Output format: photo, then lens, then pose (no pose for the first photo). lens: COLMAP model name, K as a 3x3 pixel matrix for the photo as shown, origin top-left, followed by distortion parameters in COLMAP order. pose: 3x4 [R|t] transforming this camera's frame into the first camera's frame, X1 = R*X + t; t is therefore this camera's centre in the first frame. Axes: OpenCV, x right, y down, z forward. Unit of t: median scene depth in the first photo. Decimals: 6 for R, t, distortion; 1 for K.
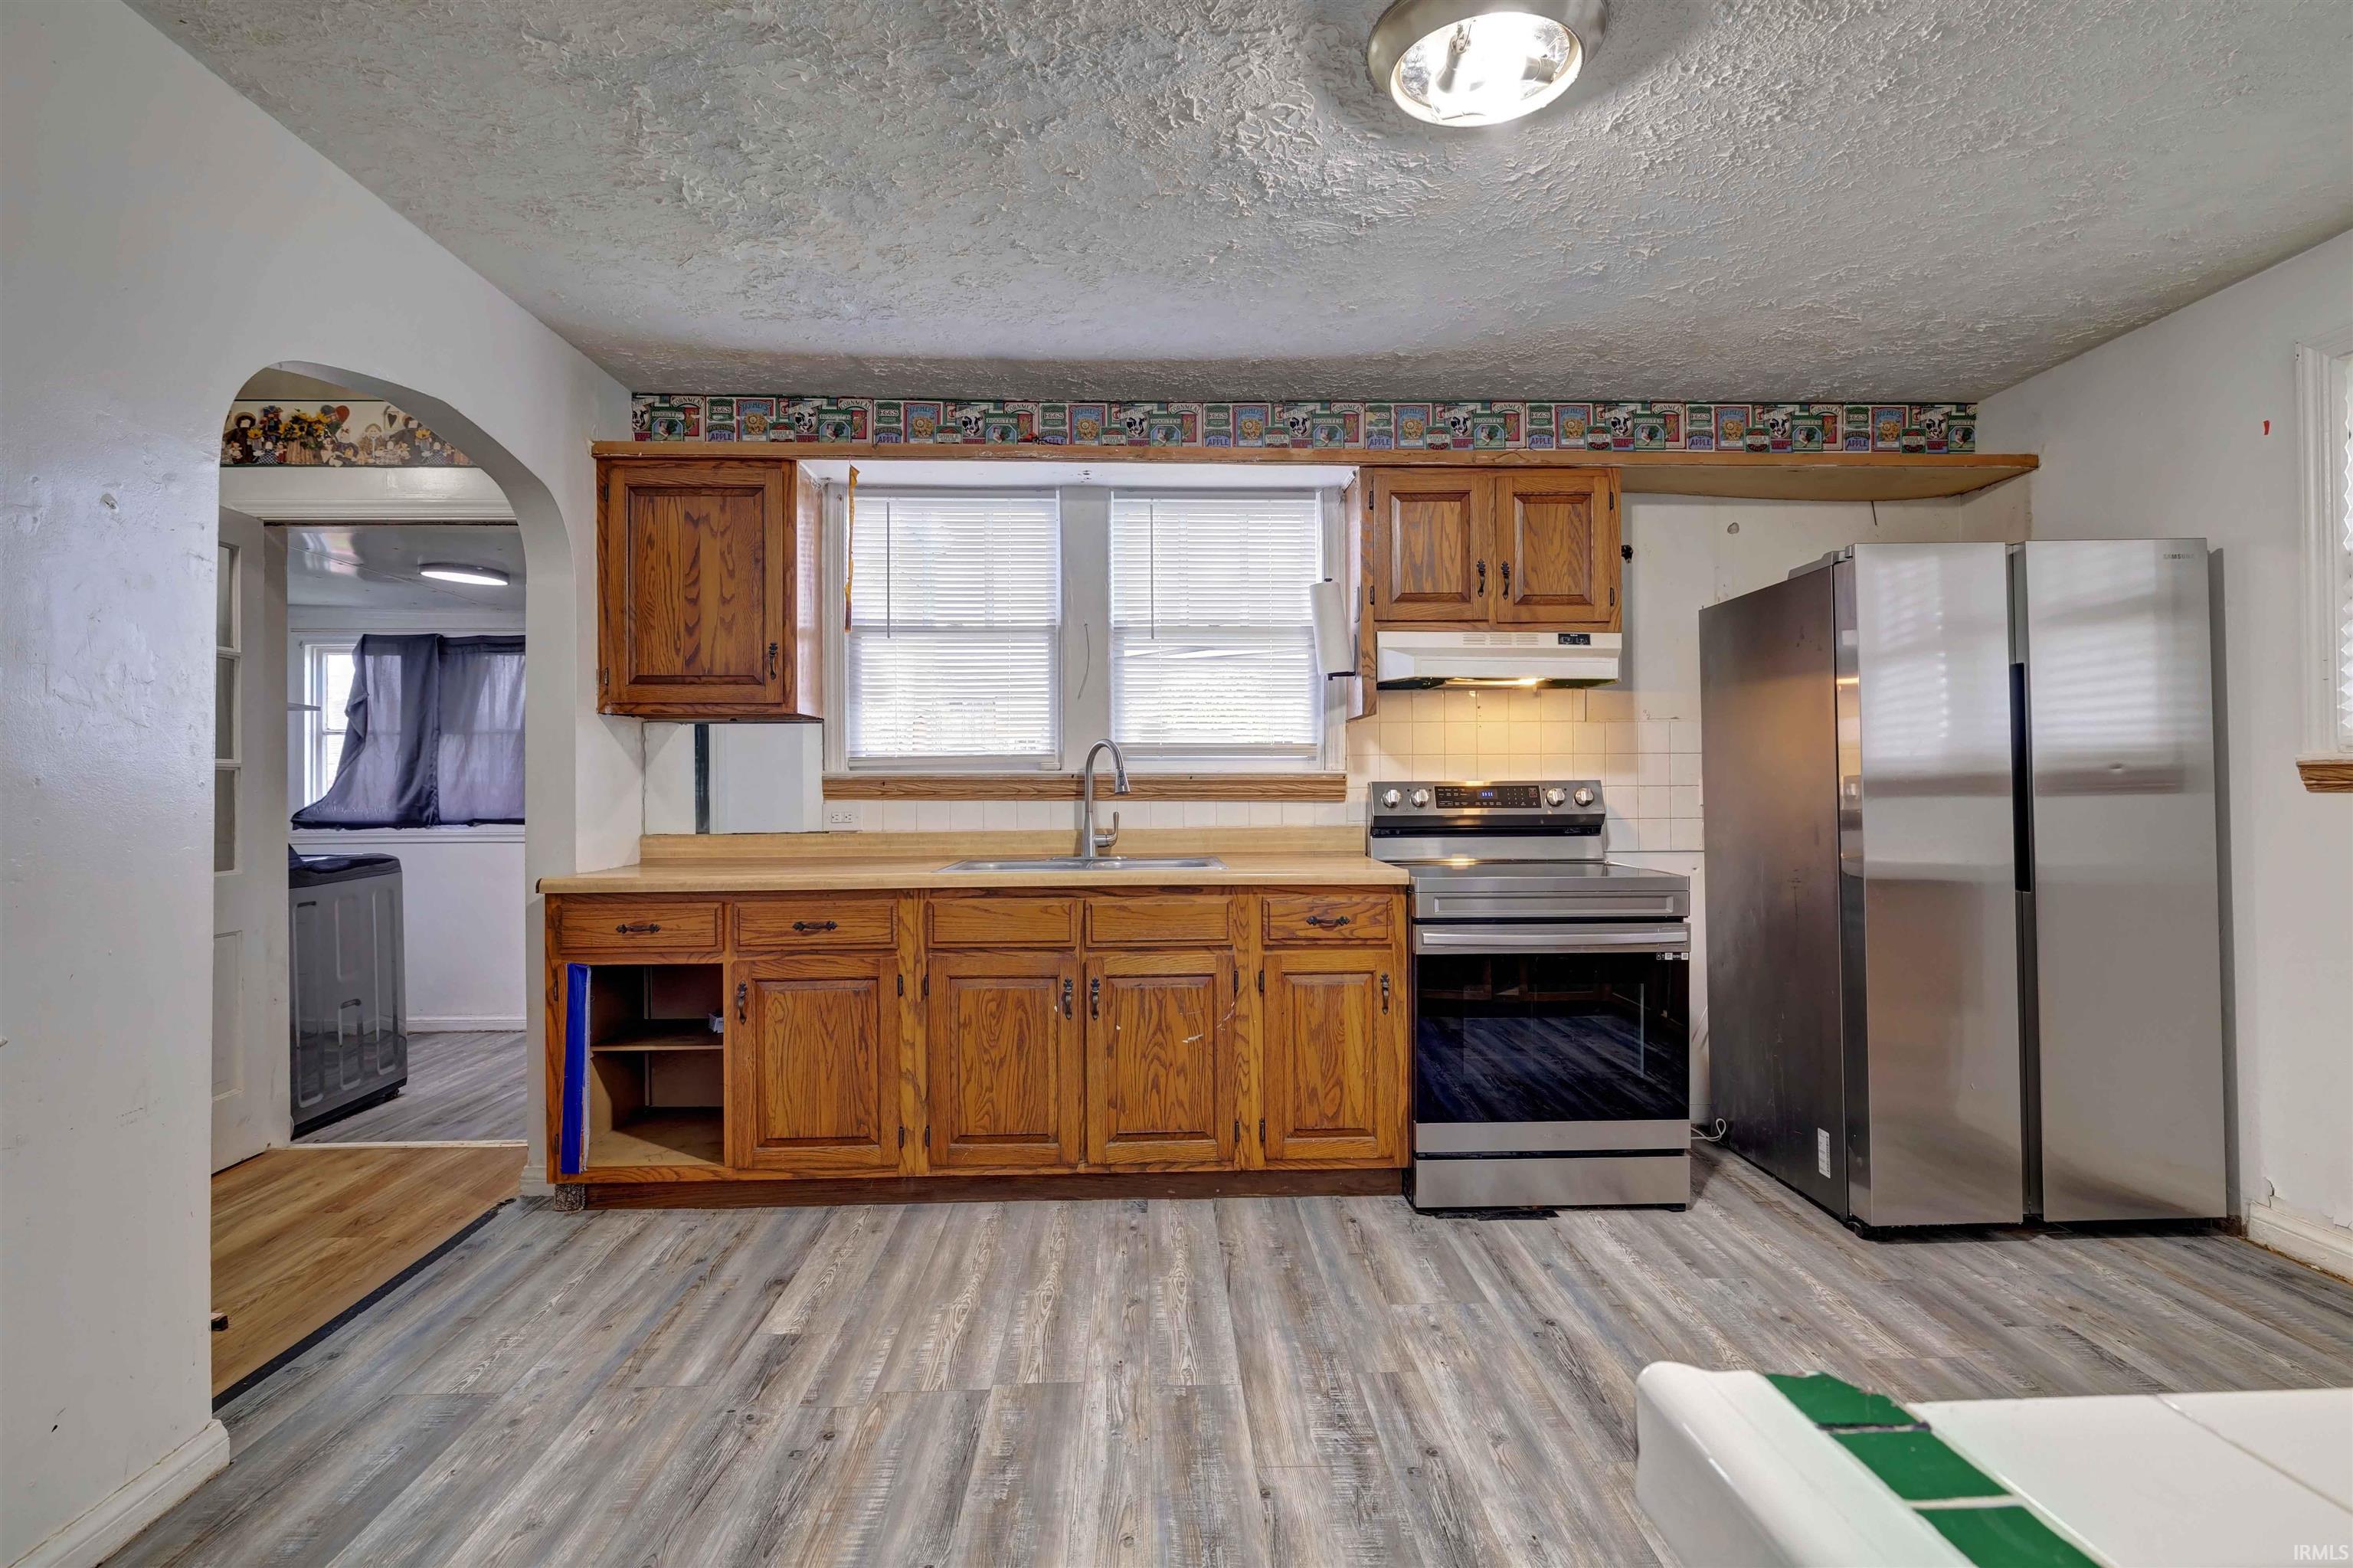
lens RADIAL K [[1116.4, 0, 1179.9], [0, 1116.4, 782.3], [0, 0, 1]] dist [-0.008689, 0.003238]
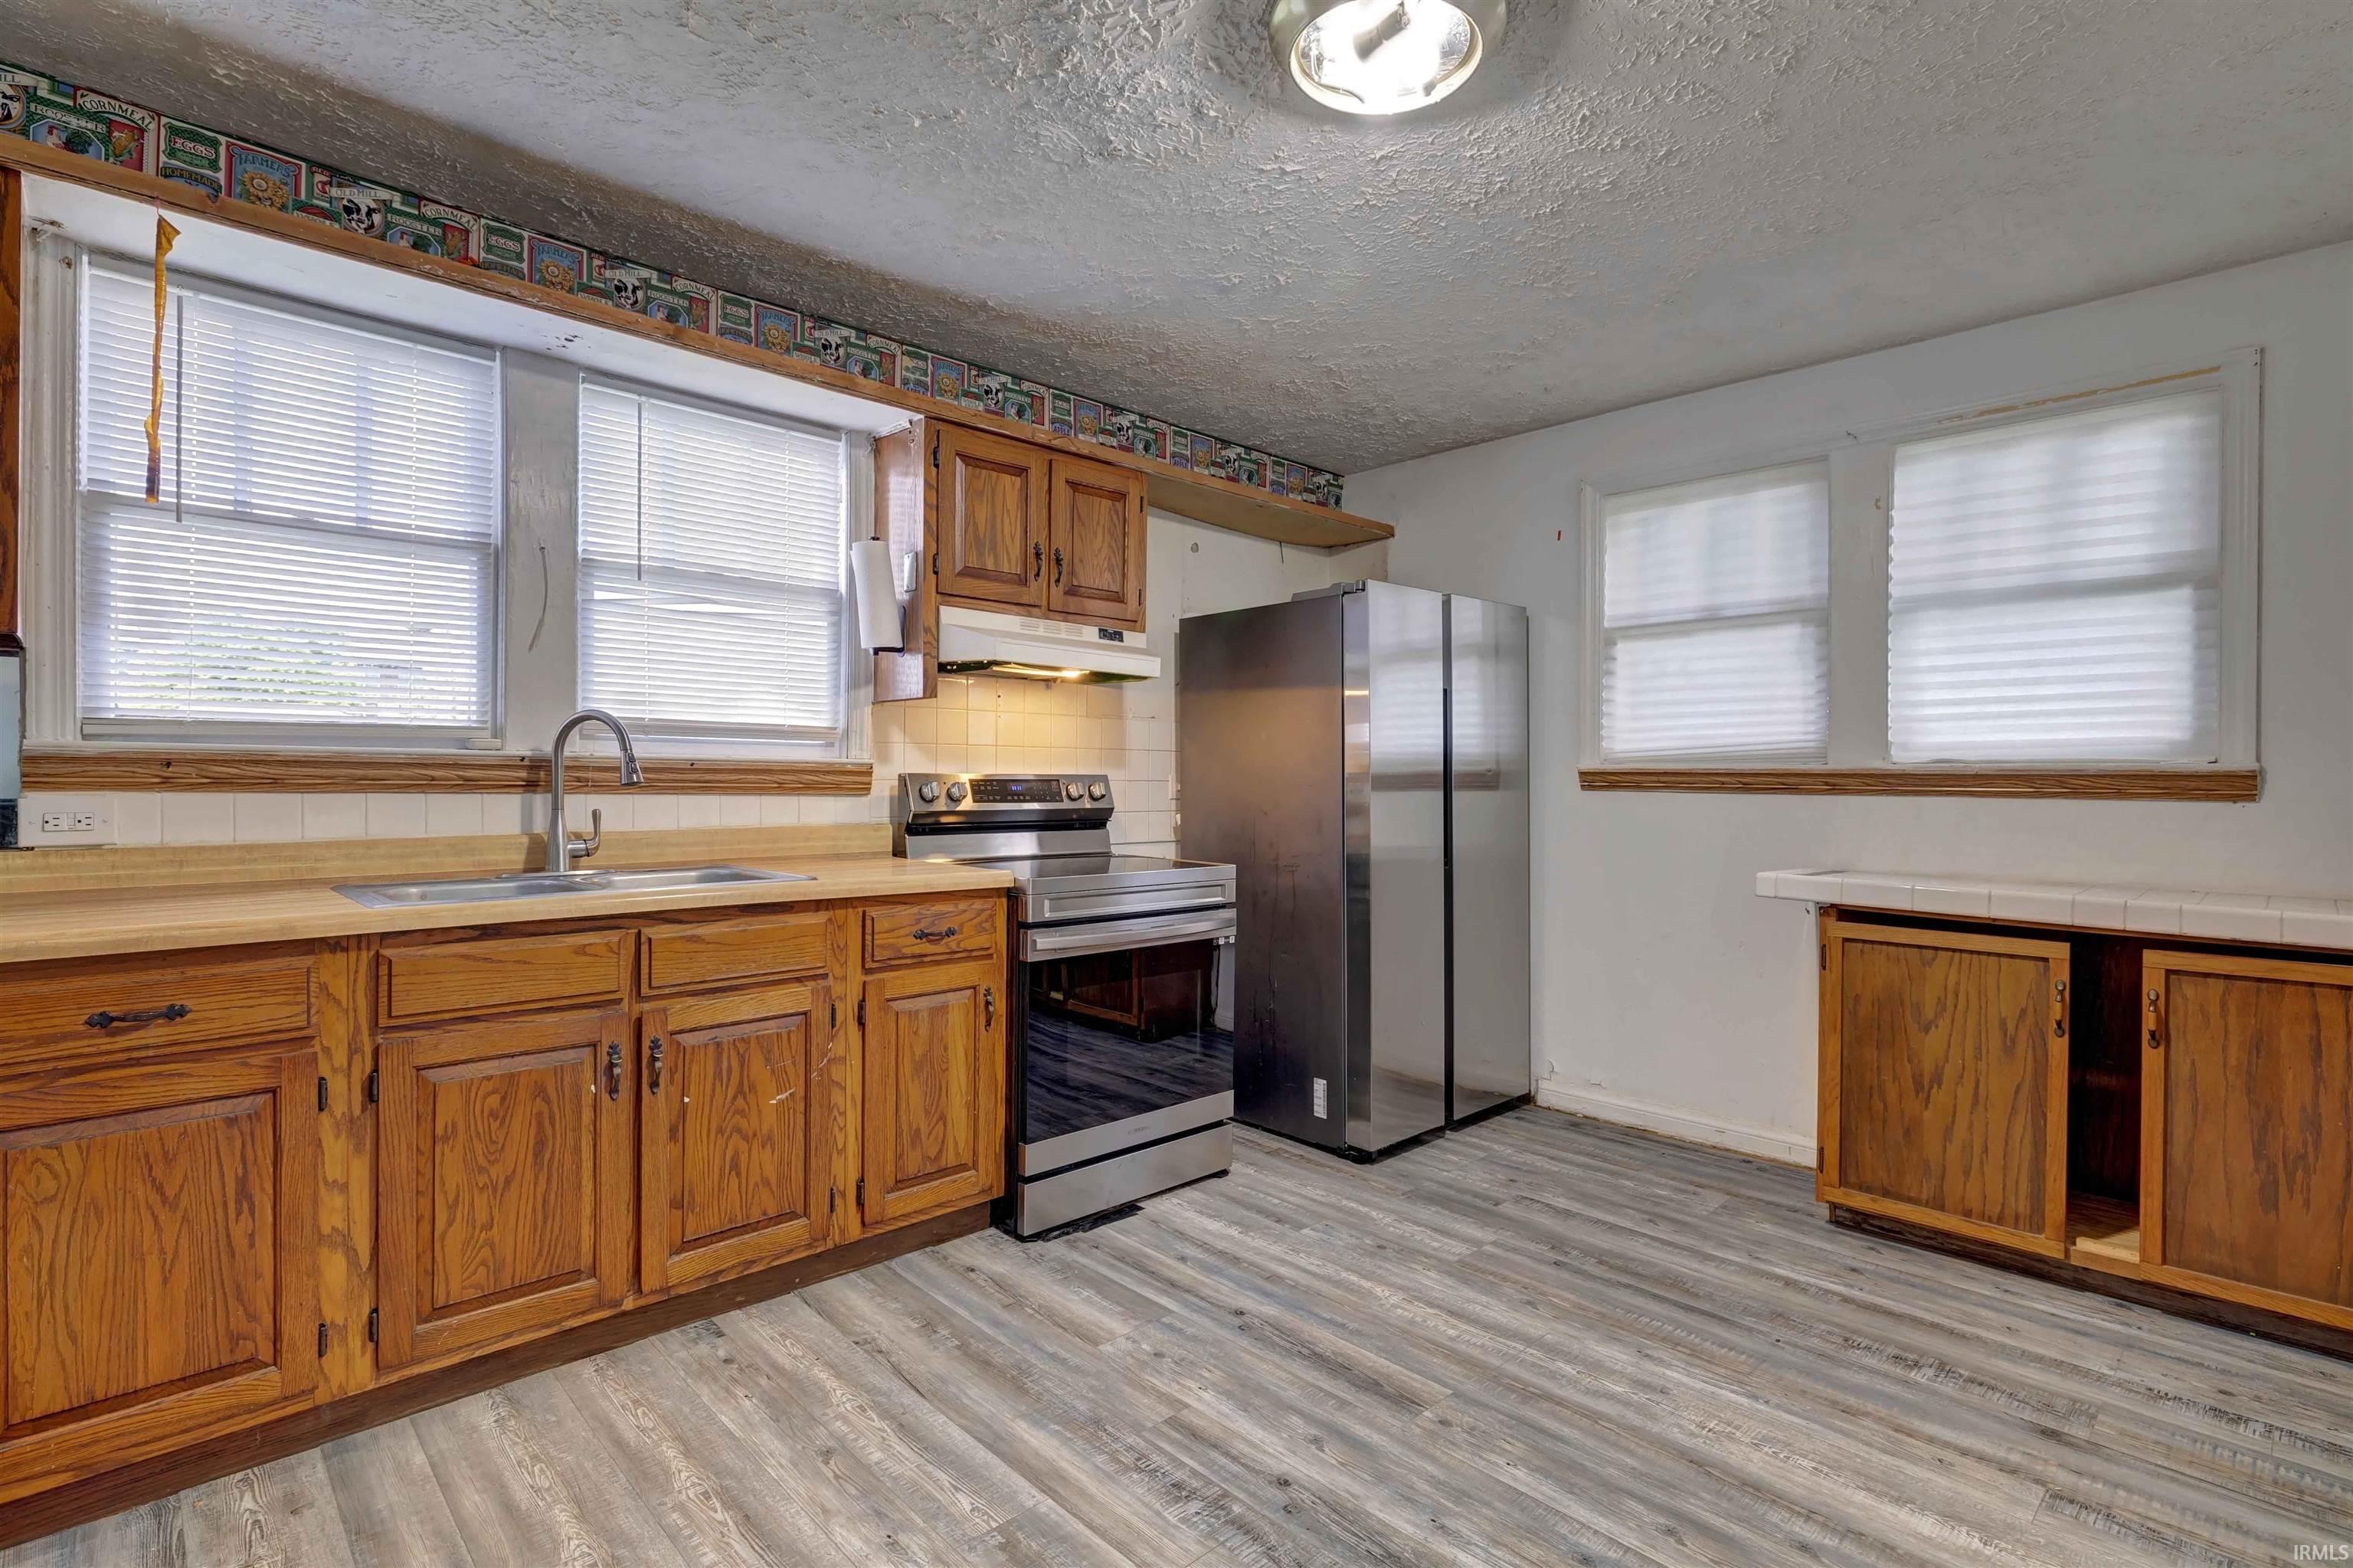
lens RADIAL K [[1116.4, 0, 1176.4], [0, 1116.4, 783.1], [0, 0, 1]] dist [-0.008689, 0.003238]
pose [[0.744344, 0.008456, 0.667743, -0.307431], [-0.014377, 0.999891, 0.003363, 0.001545], [-0.667641, -0.012103, 0.744385, 0.229483]]
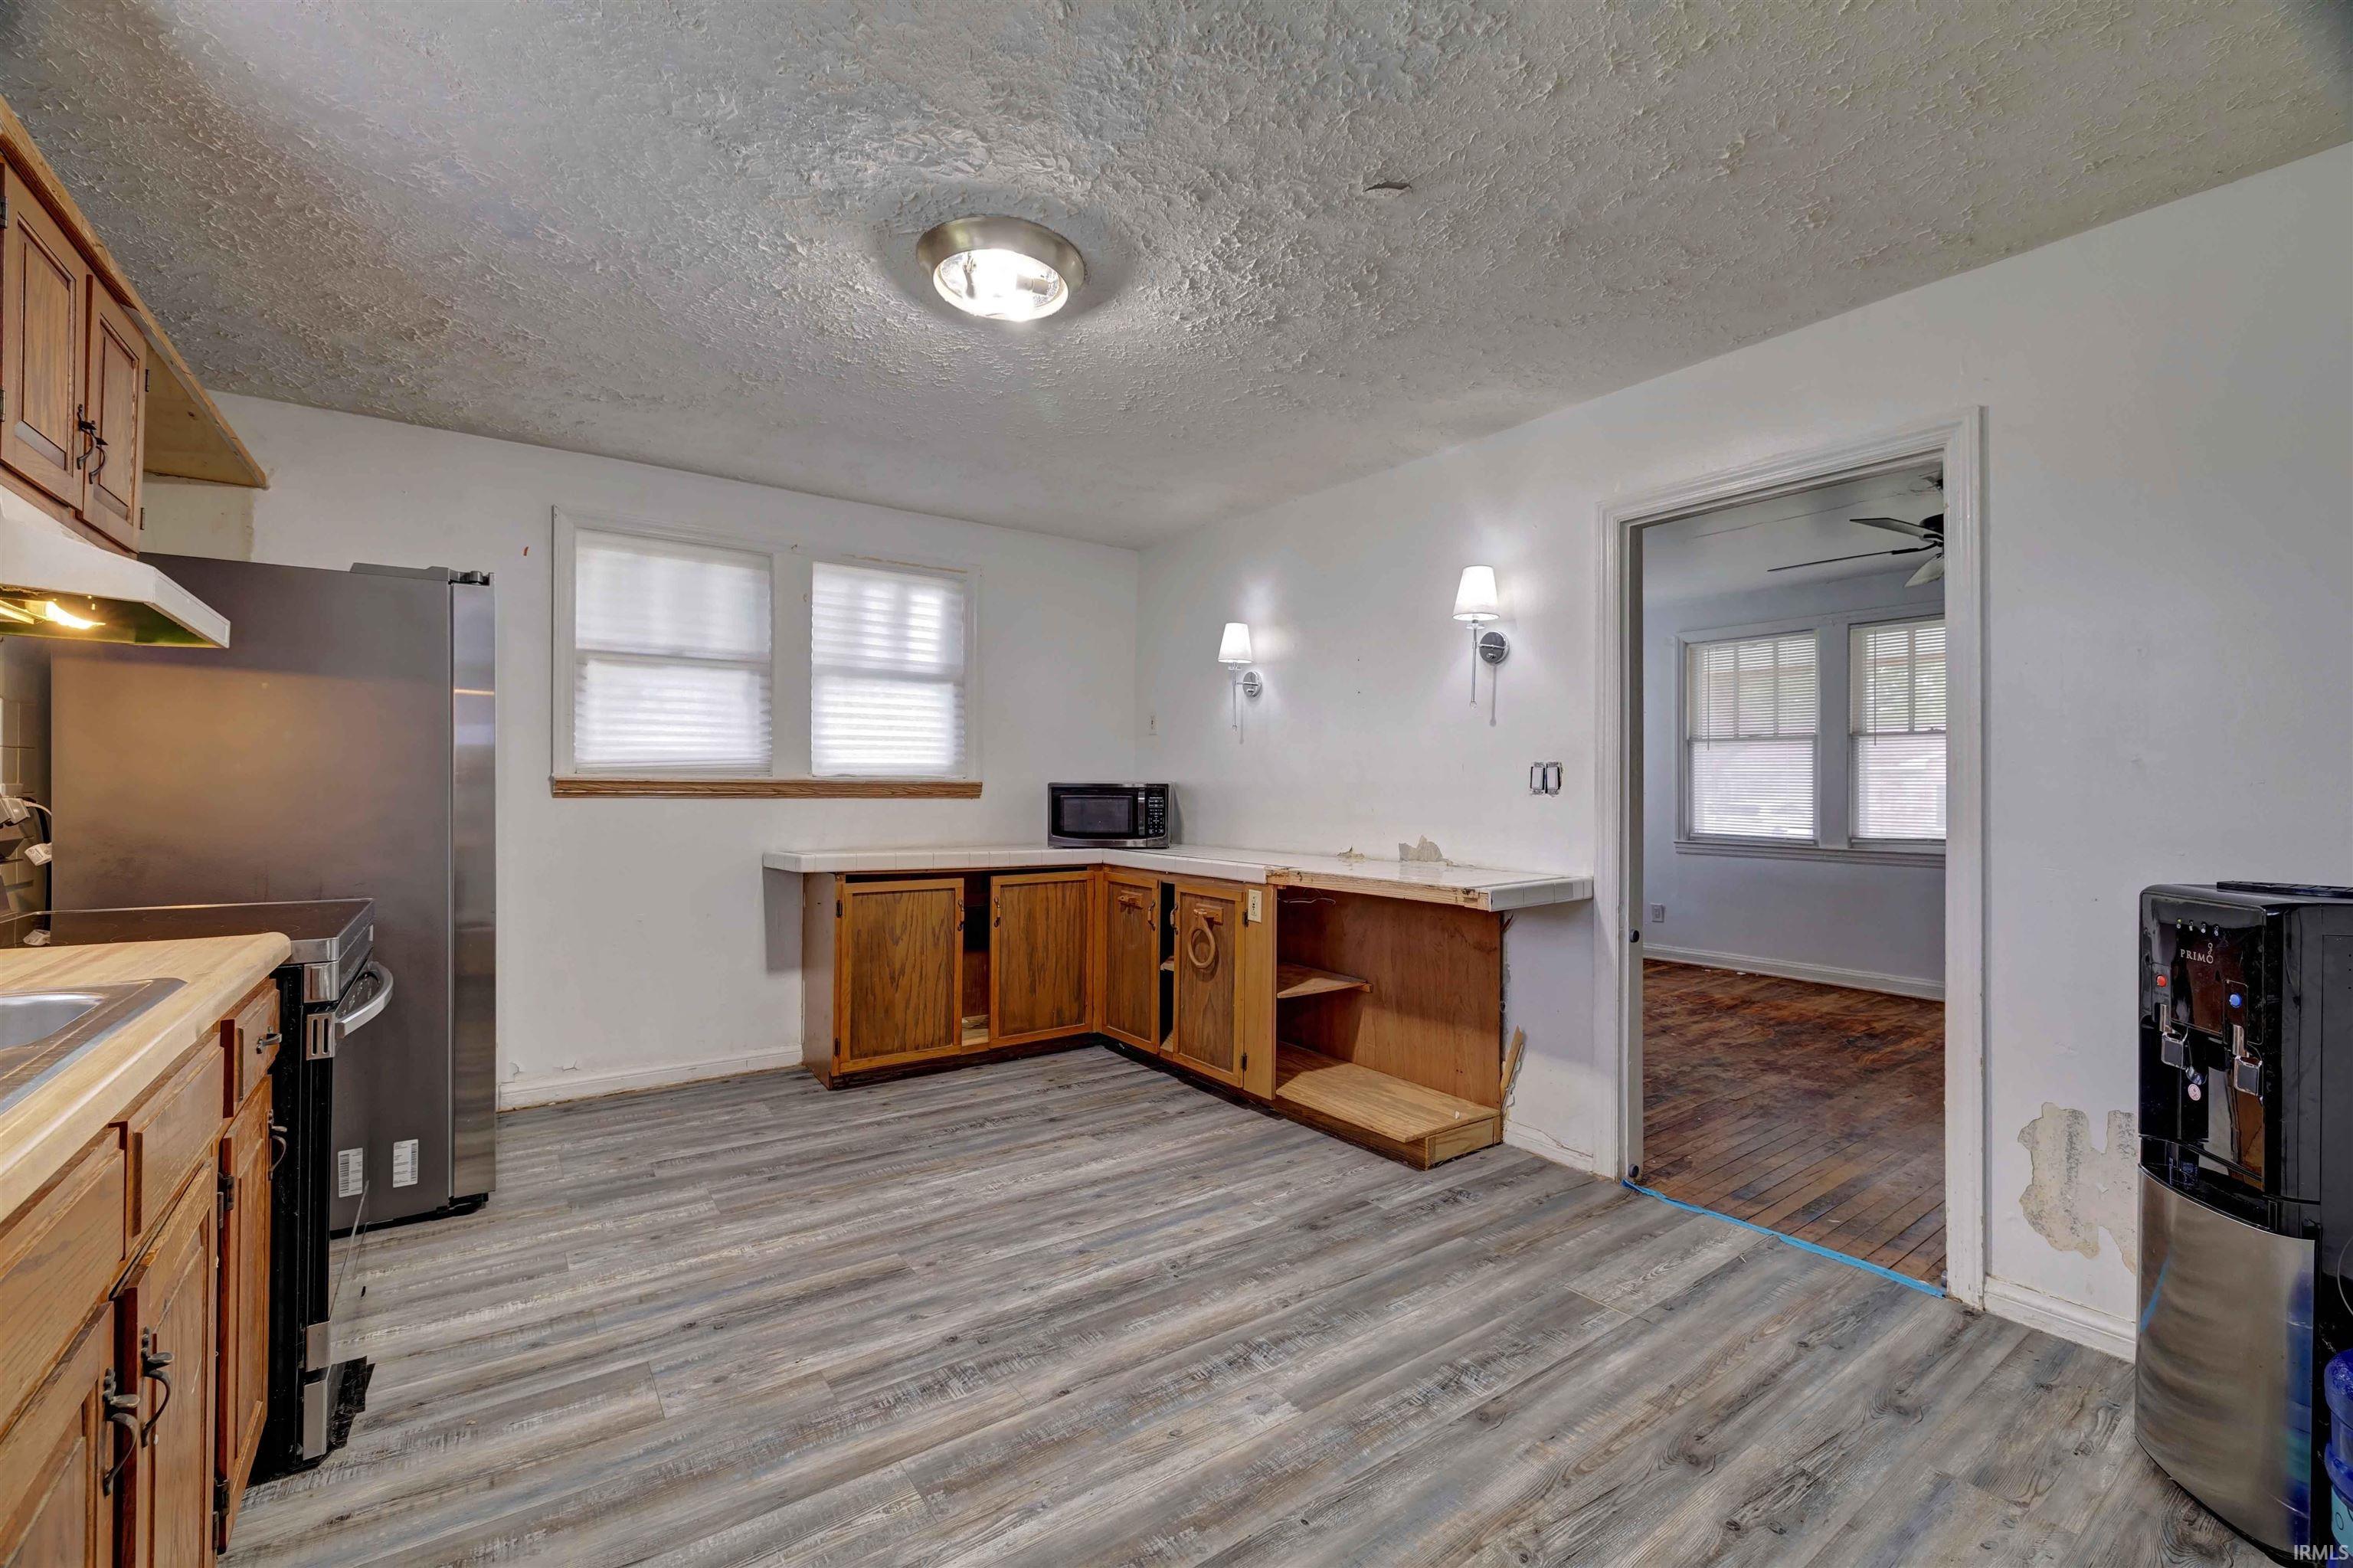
lens RADIAL K [[980.7, 0, 1175.7], [0, 980.7, 779.7], [0, 0, 1]] dist [0.000265, -0.000123]
pose [[-0.553538, 0.010011, 0.832764, -0.520650], [-0.005491, 0.999862, -0.015669, 0.000567], [-0.832806, -0.013246, -0.553407, 0.893028]]
